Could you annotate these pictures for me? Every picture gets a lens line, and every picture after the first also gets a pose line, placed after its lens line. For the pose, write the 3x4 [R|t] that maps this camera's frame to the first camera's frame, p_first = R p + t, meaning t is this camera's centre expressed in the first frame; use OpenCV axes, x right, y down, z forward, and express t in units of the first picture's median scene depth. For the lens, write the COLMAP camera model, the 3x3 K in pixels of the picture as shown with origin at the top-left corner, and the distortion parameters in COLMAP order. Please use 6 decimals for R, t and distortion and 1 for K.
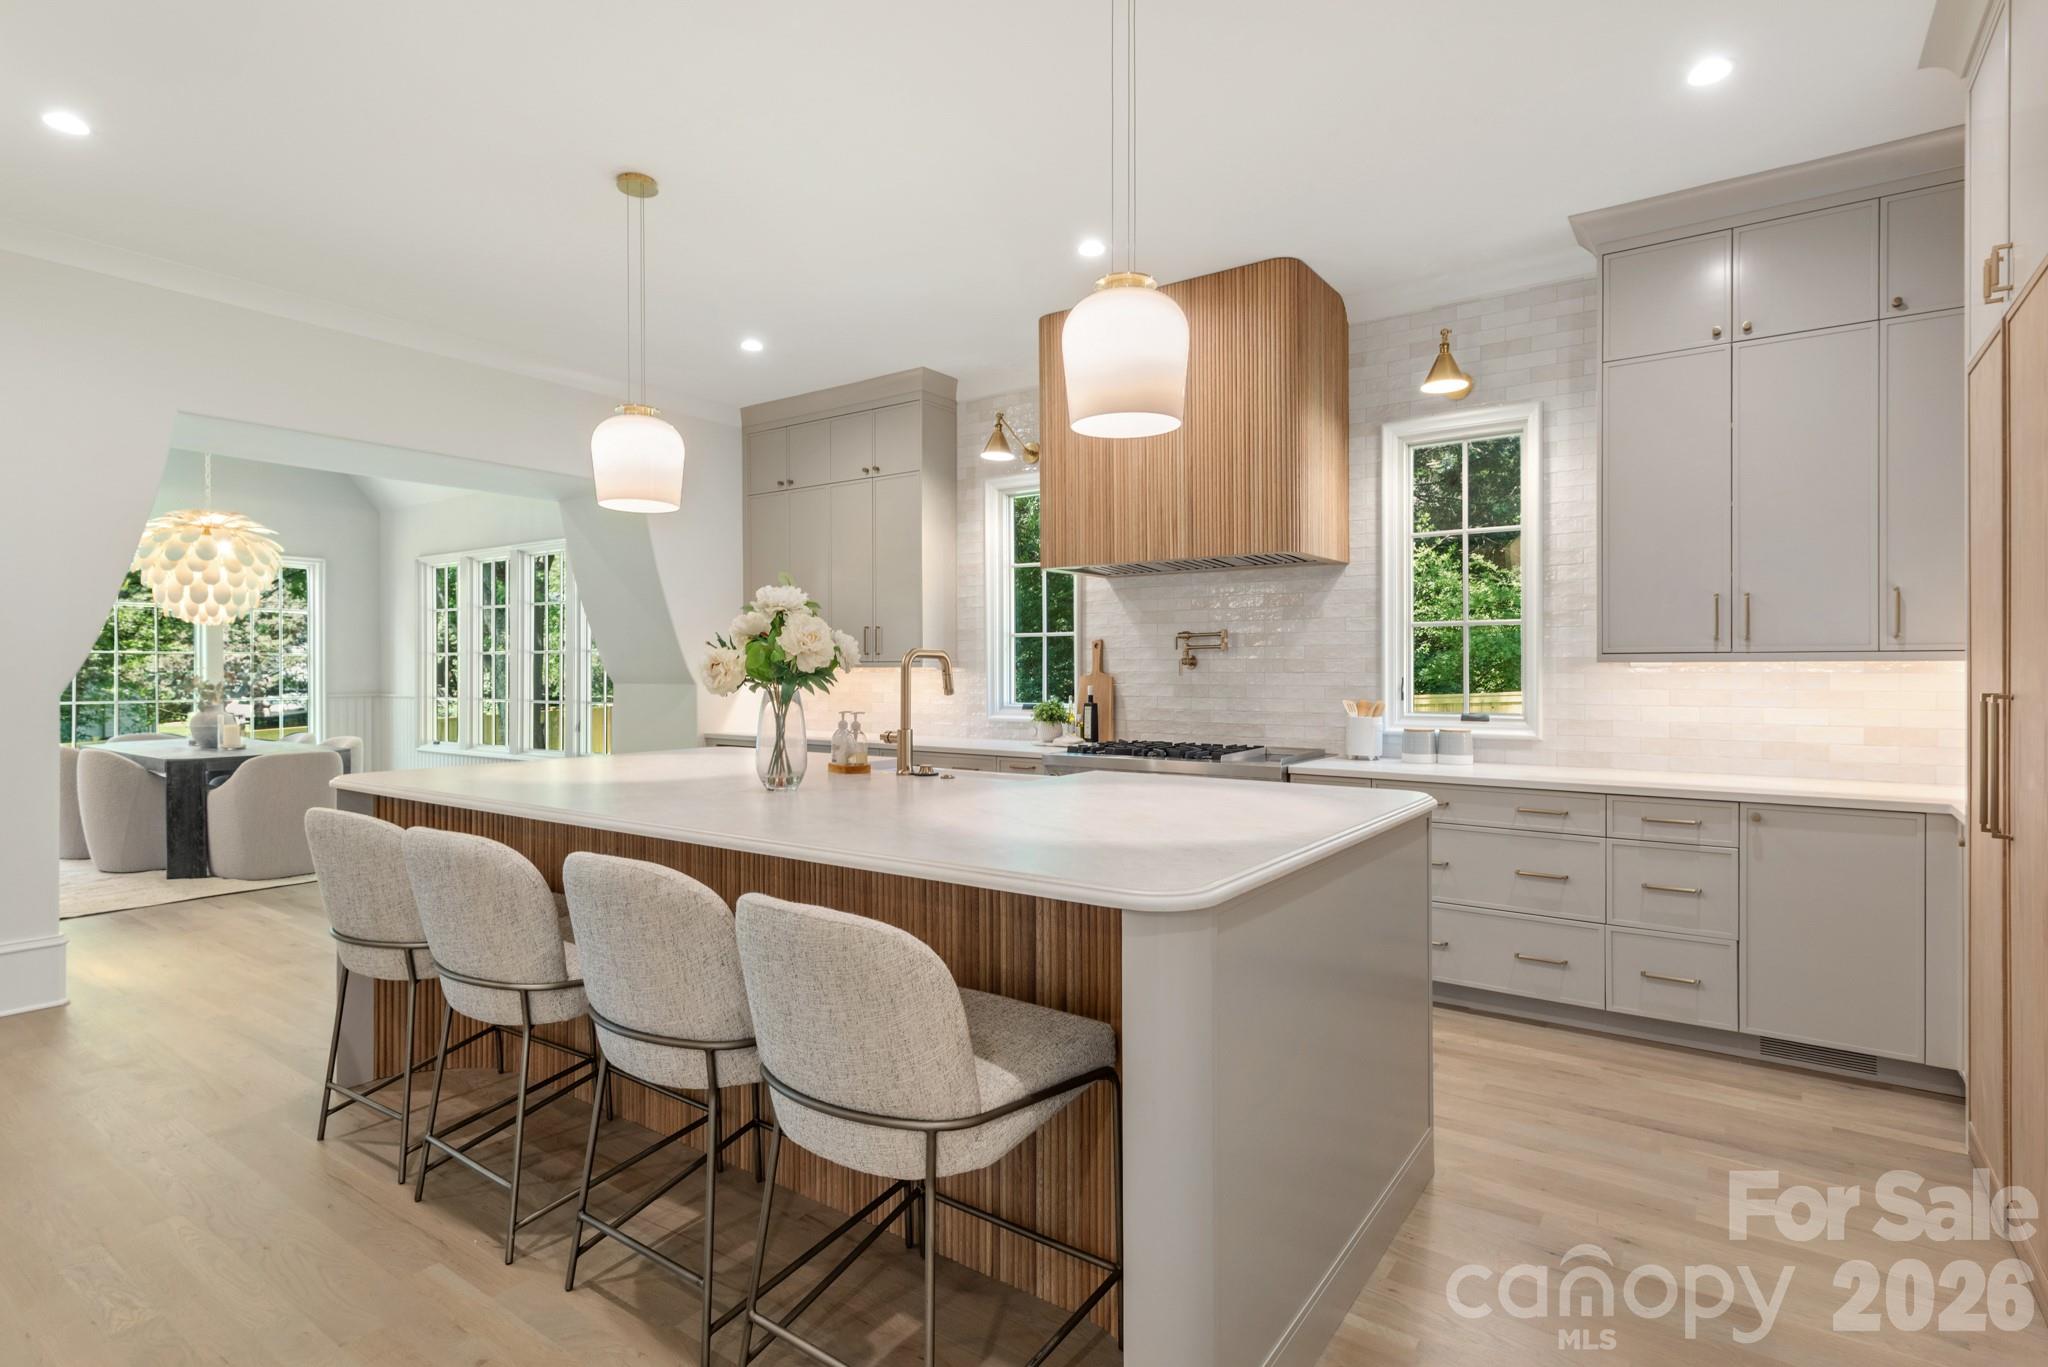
lens RADIAL K [[993.0, 0, 1008.5], [0, 993.0, 672.7], [0, 0, 1]] dist [0.019449, 0.000139]
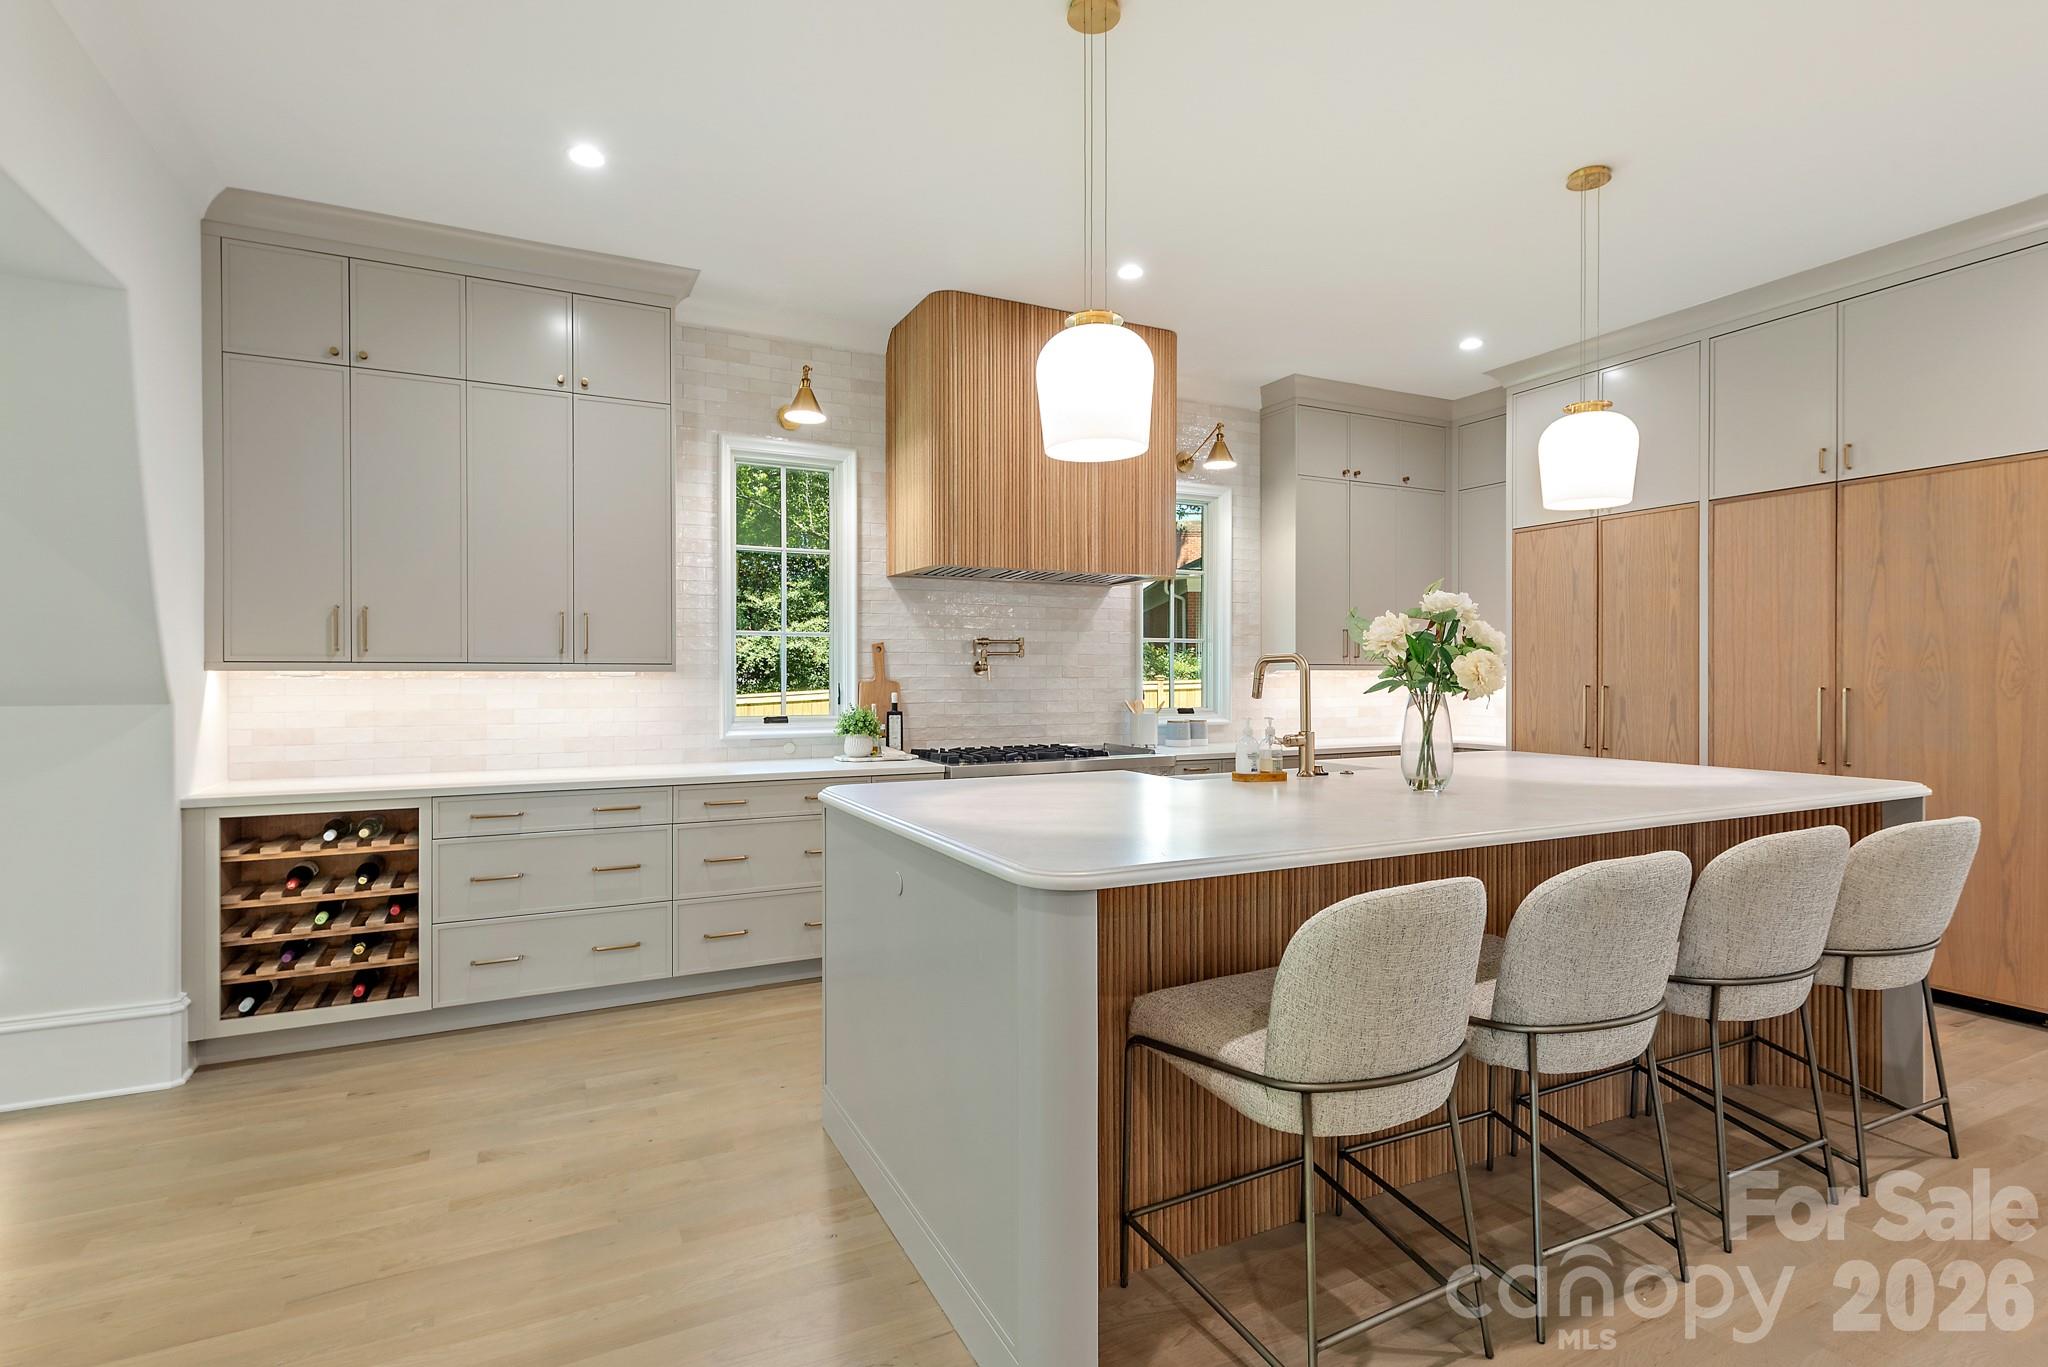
lens RADIAL K [[993.0, 0, 987.7], [0, 993.0, 683.1], [0, 0, 1]] dist [0.019449, 0.000139]
pose [[0.486416, -0.006715, 0.873702, -0.700122], [0.002549, 0.999977, 0.006266, -0.001041], [-0.873724, -0.000821, 0.486422, 0.484728]]
